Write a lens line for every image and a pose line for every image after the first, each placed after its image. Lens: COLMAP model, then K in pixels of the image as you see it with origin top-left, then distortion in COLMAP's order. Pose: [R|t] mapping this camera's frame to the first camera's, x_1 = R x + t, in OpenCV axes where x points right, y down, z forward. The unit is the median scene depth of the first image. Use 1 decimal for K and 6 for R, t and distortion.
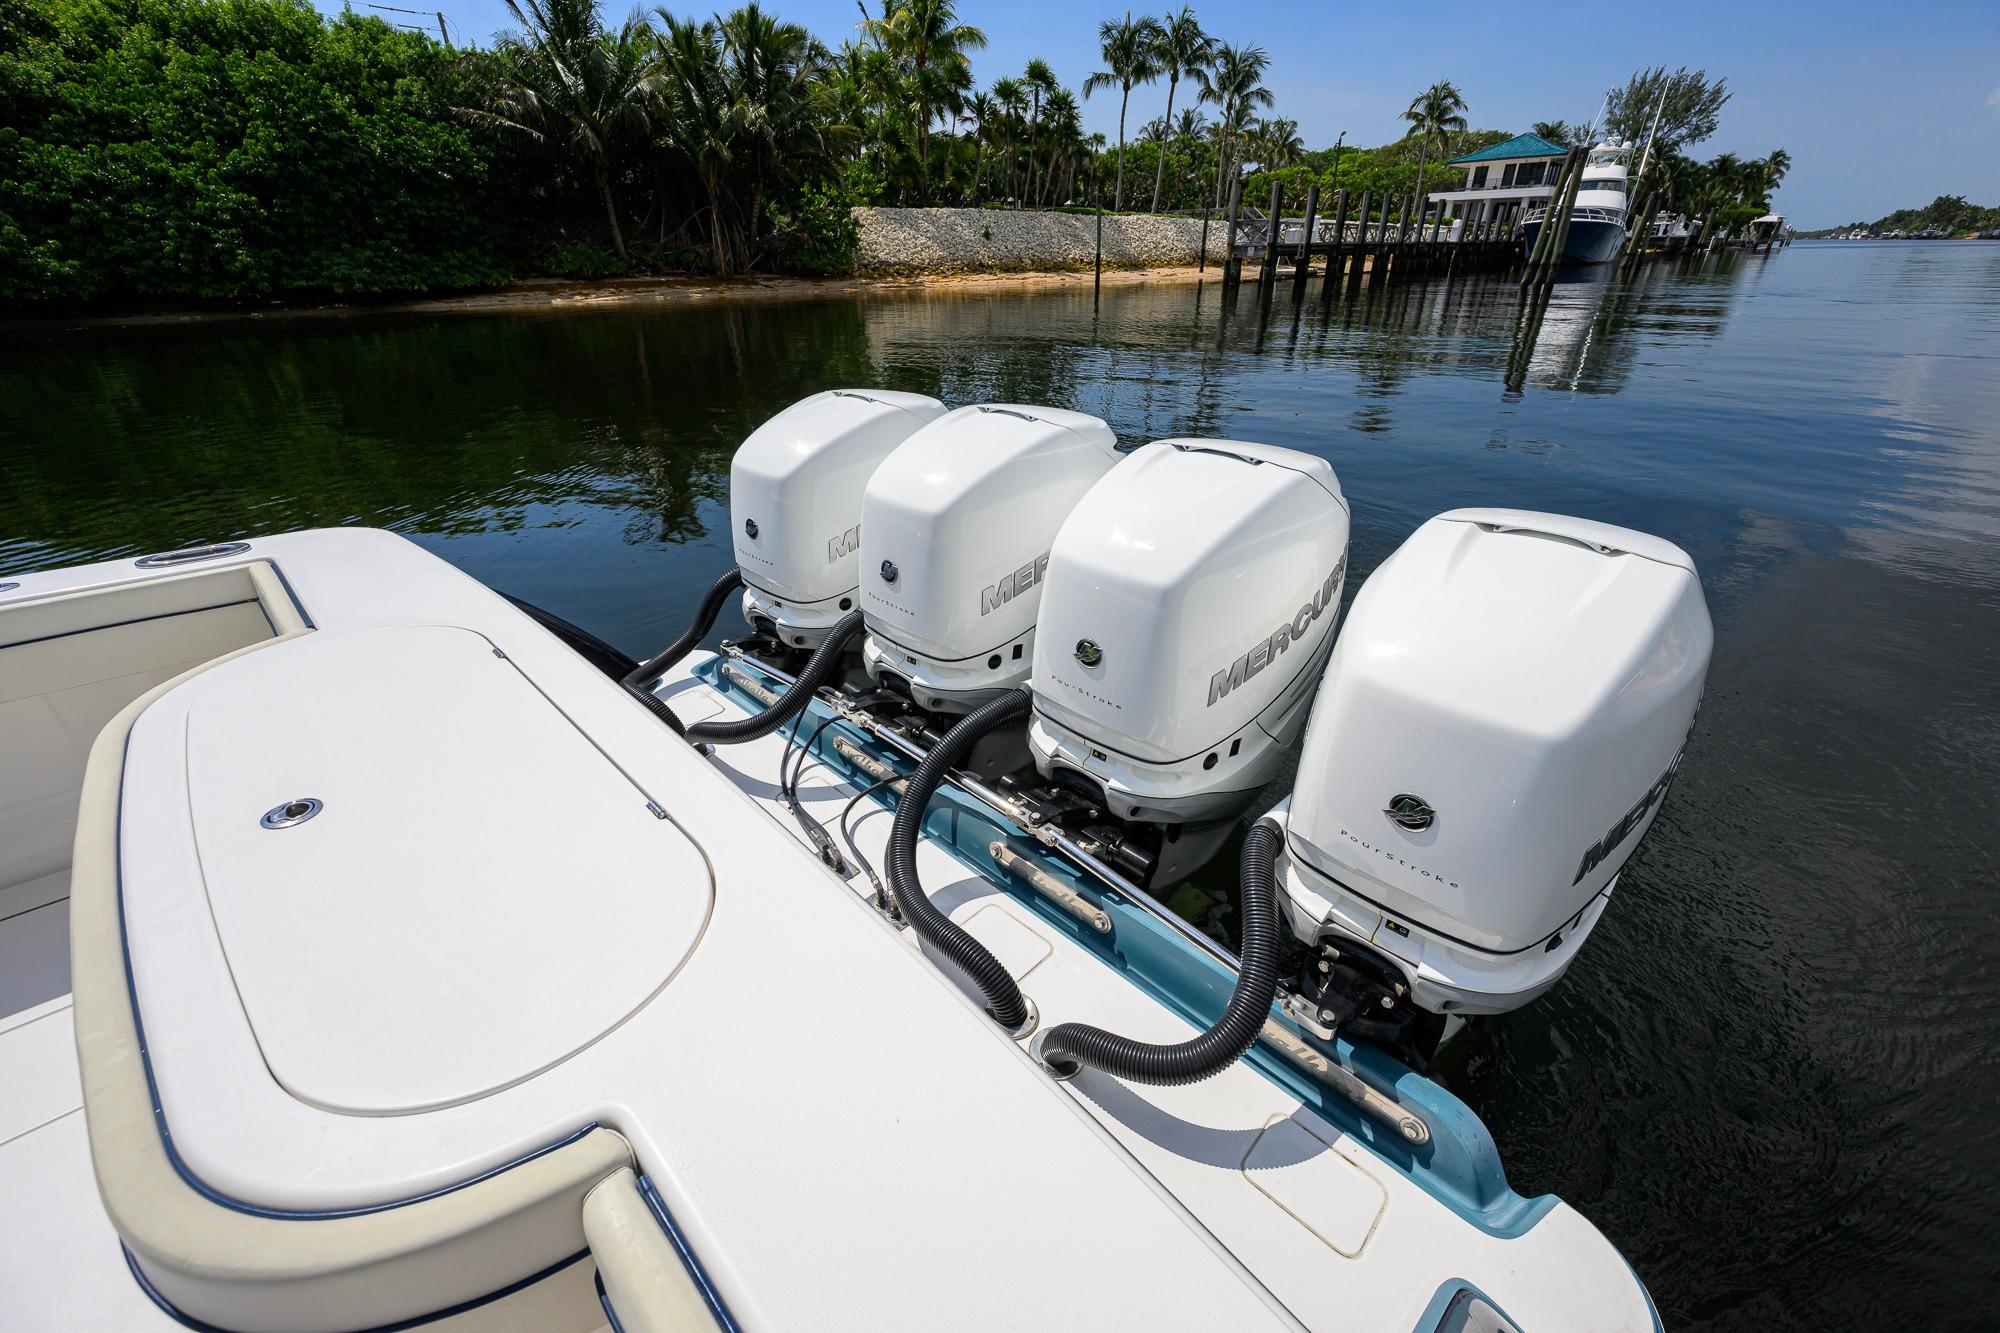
lens RADIAL K [[788.0, 0, 1005.0], [0, 788.0, 663.2], [0, 0, 1]] dist [-0.000125, 0.000397]
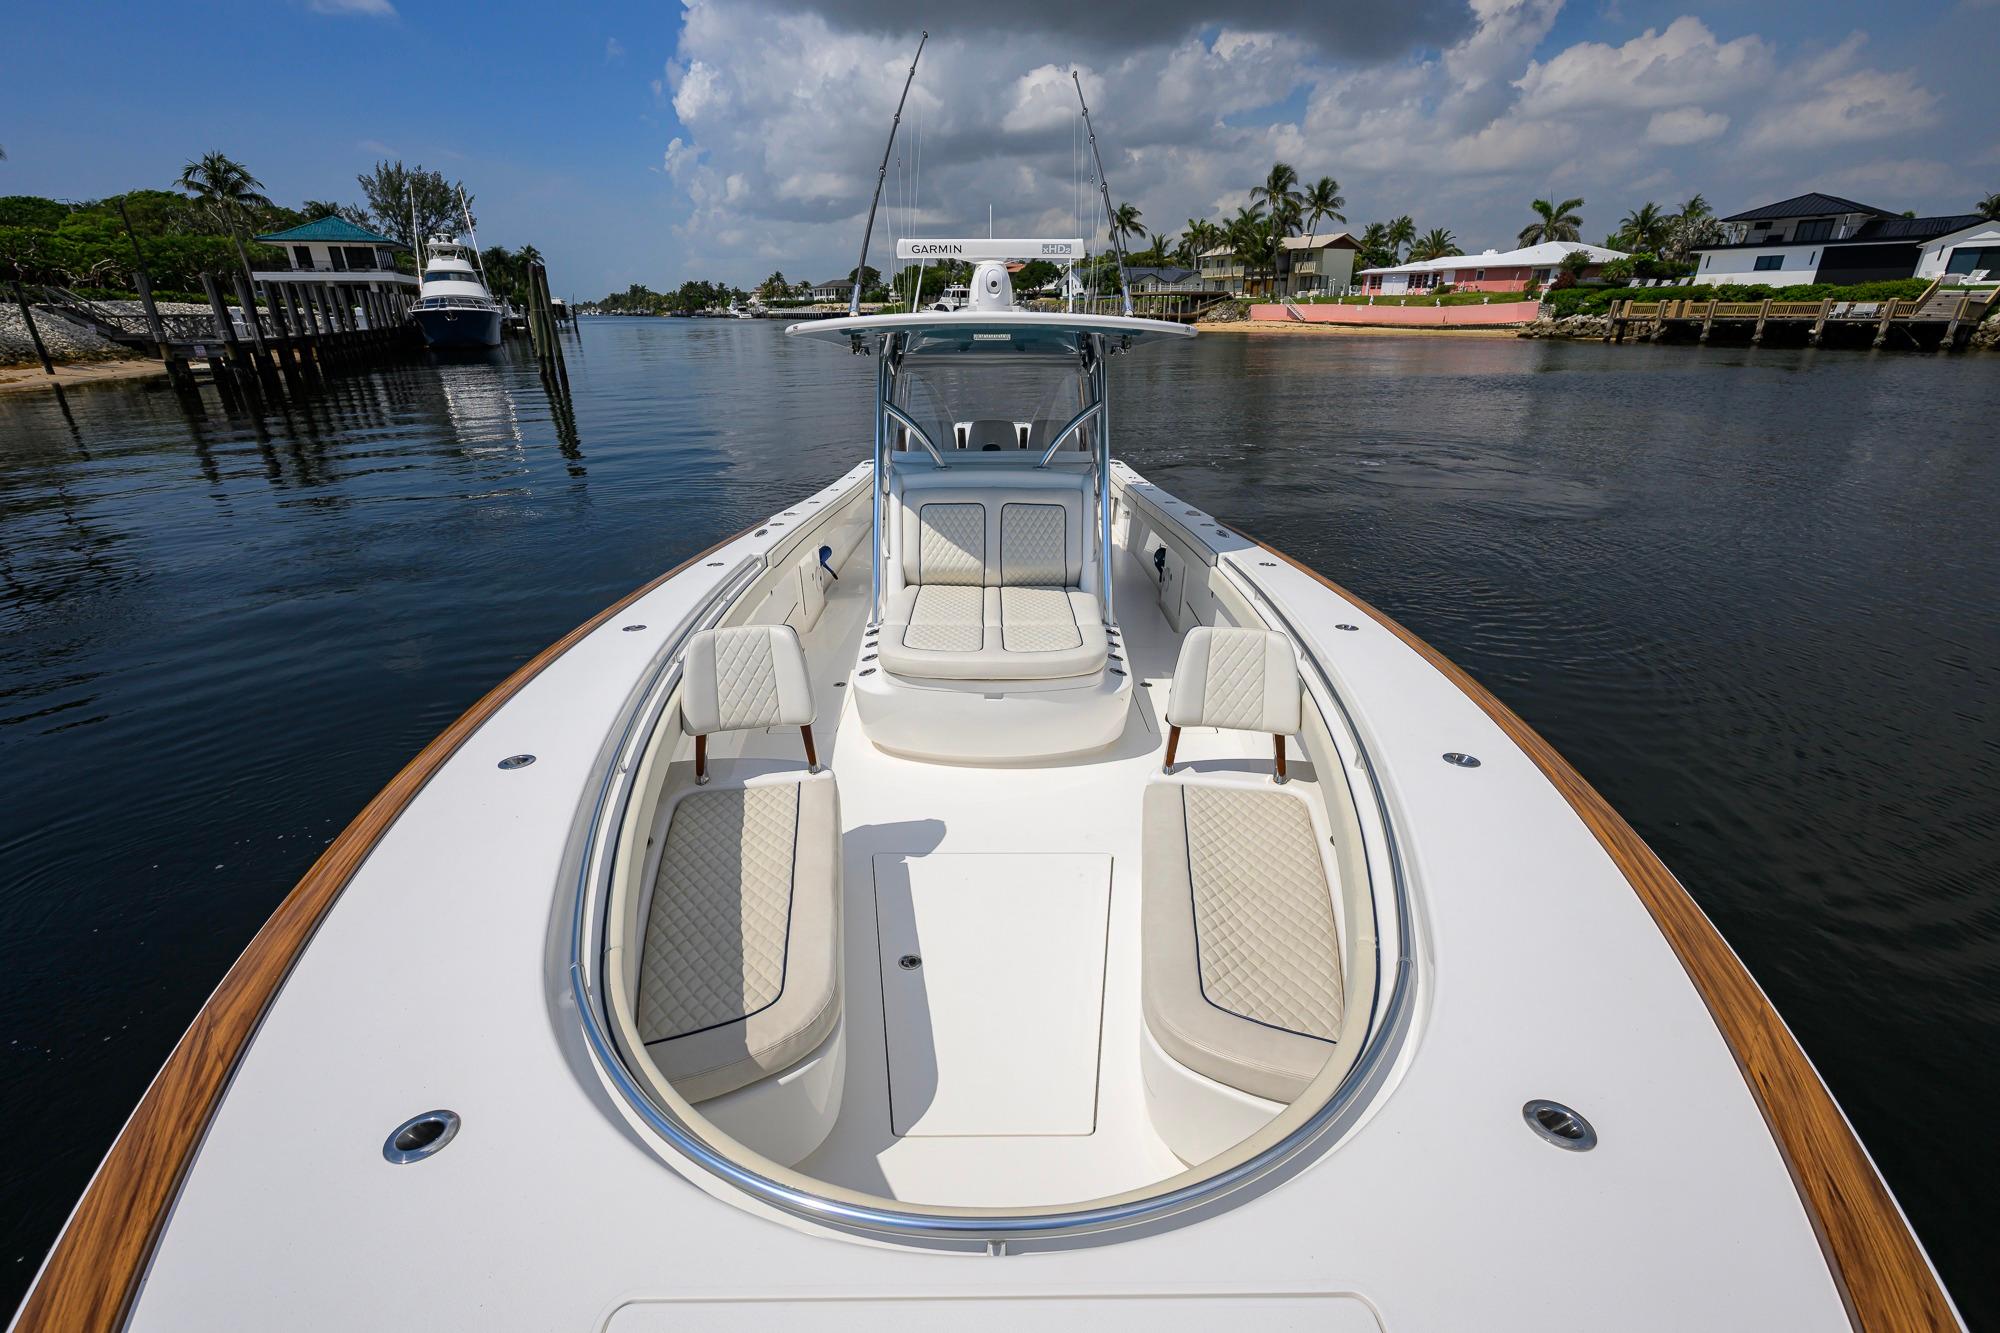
lens RADIAL K [[857.9, 0, 1007.4], [0, 857.9, 666.1], [0, 0, 1]] dist [-0.000664, -0.000320]
pose [[0.371678, -0.345575, 0.861646, -0.211001], [0.429959, 0.886671, 0.170145, -0.013354], [-0.822794, 0.307233, 0.478139, -0.022128]]
